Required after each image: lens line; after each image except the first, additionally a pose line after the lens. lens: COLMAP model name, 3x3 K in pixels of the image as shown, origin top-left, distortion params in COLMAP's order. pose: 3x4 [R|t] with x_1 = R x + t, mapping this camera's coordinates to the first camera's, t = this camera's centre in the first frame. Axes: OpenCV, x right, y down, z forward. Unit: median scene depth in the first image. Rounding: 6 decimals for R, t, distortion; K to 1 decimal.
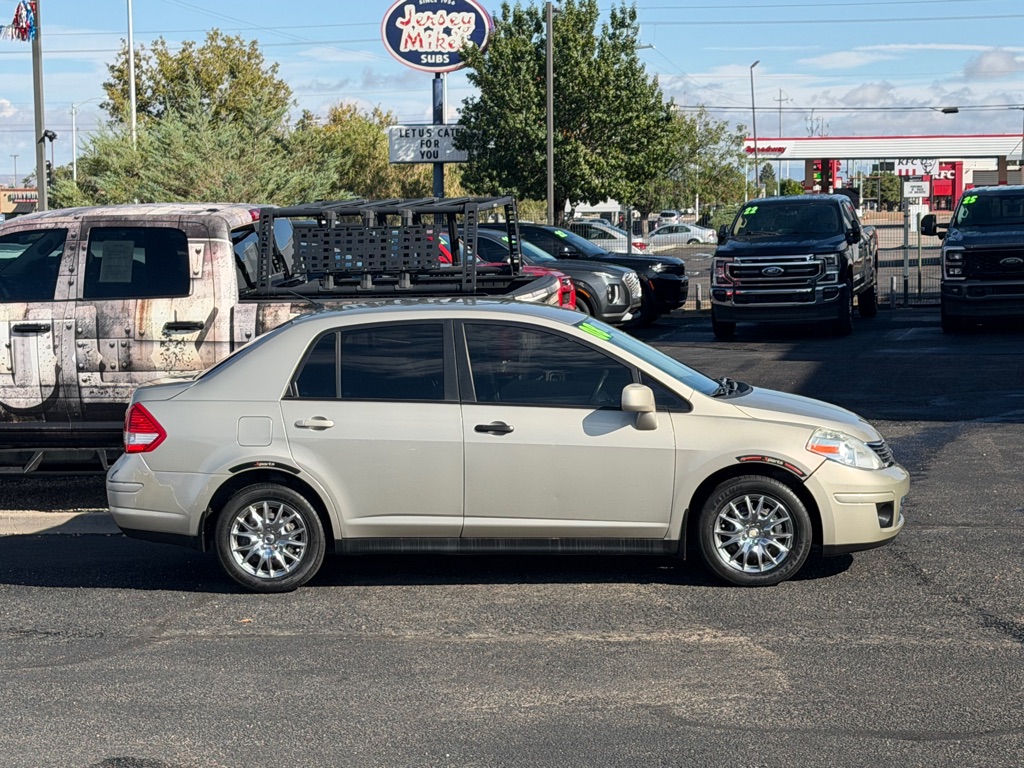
lens RADIAL K [[2258.0, 0, 513.2], [0, 2258.0, 383.7], [0, 0, 1]] dist [0.150603, 0.000000]
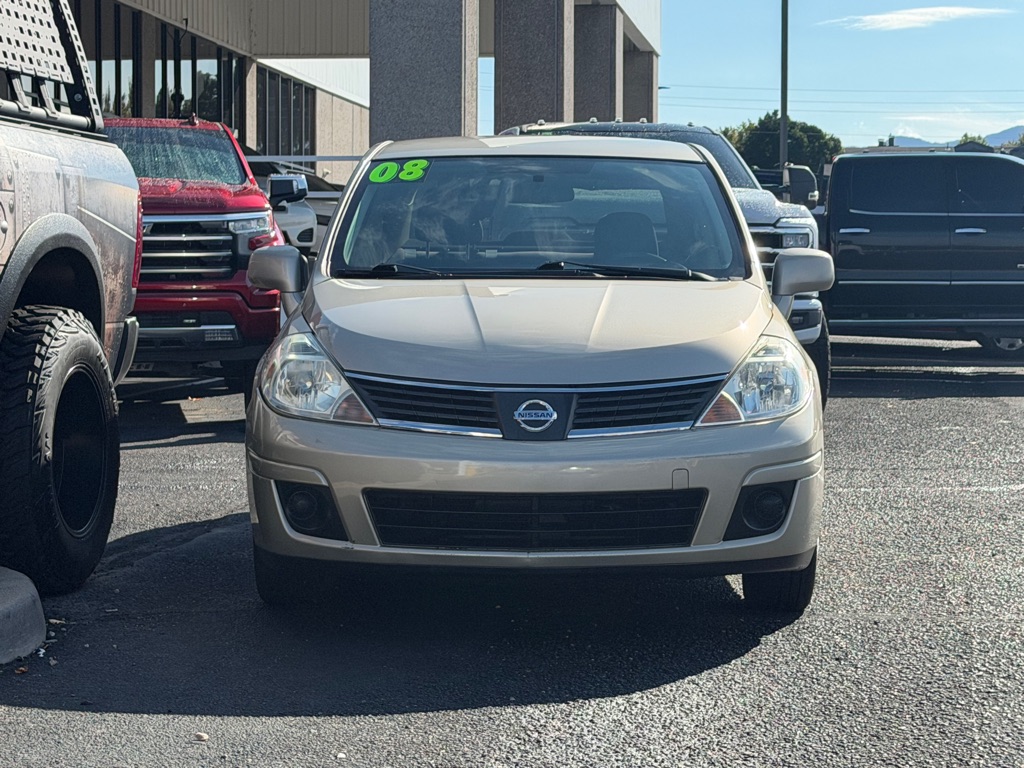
lens RADIAL K [[2258.0, 0, 510.2], [0, 2258.0, 377.7], [0, 0, 1]] dist [0.150603, 0.000000]
pose [[-0.046822, -0.018730, 0.998728, -0.558395], [0.078485, 0.996664, 0.022371, 0.013678], [-0.995815, 0.079432, -0.045195, 0.904228]]
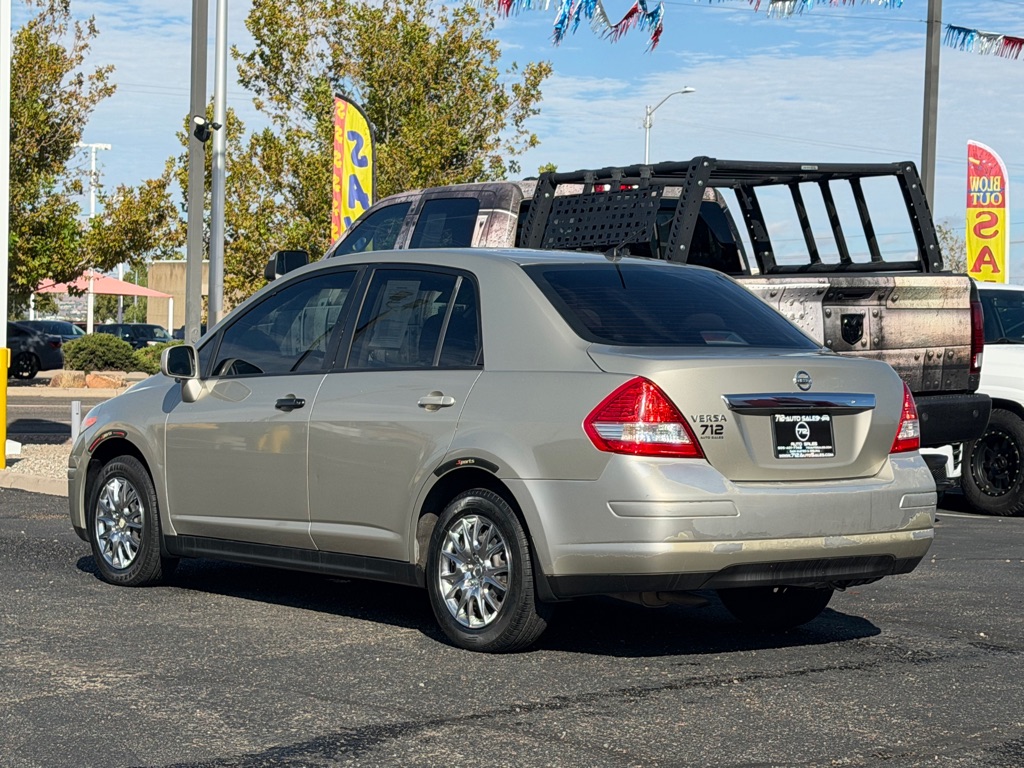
lens RADIAL K [[2258.0, 0, 511.9], [0, 2258.0, 381.4], [0, 0, 1]] dist [0.150603, 0.000000]
pose [[0.675906, 0.051007, -0.735221, 0.488227], [-0.097764, 0.994991, -0.020847, 0.016266], [0.730475, 0.085969, 0.677507, 0.440528]]
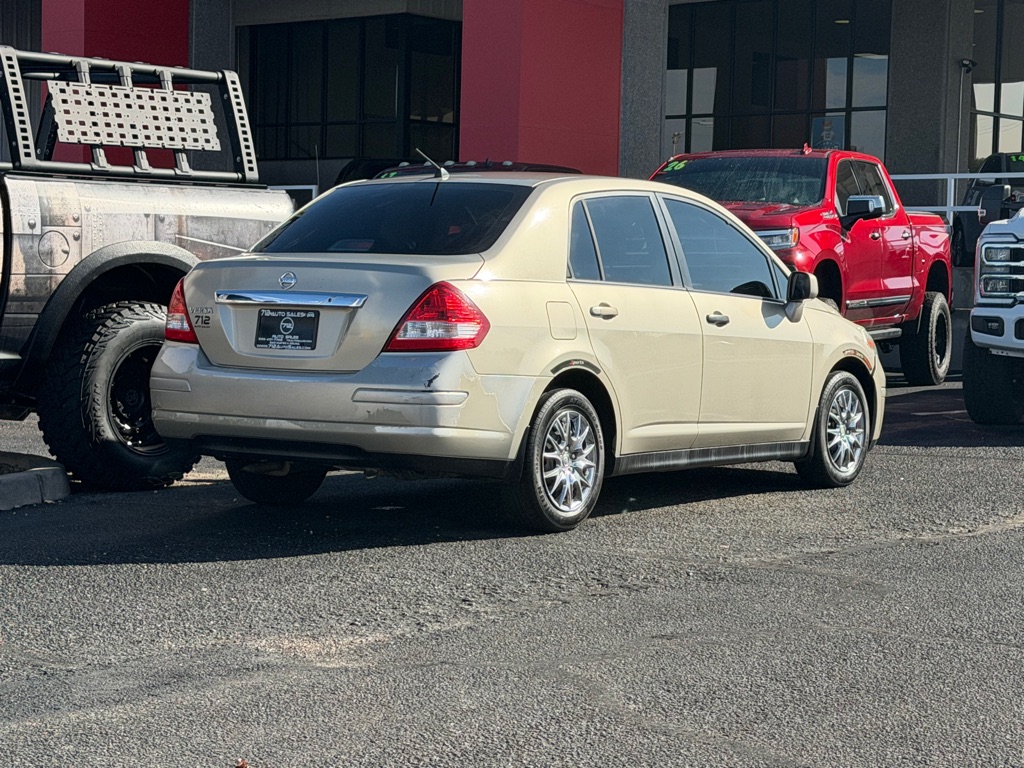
lens RADIAL K [[2258.0, 0, 516.2], [0, 2258.0, 386.1], [0, 0, 1]] dist [0.150603, 0.000000]
pose [[0.497722, -0.011904, 0.867255, -0.642512], [0.041645, 0.999081, -0.010186, 0.041103], [-0.866336, 0.041187, 0.497761, 0.513729]]
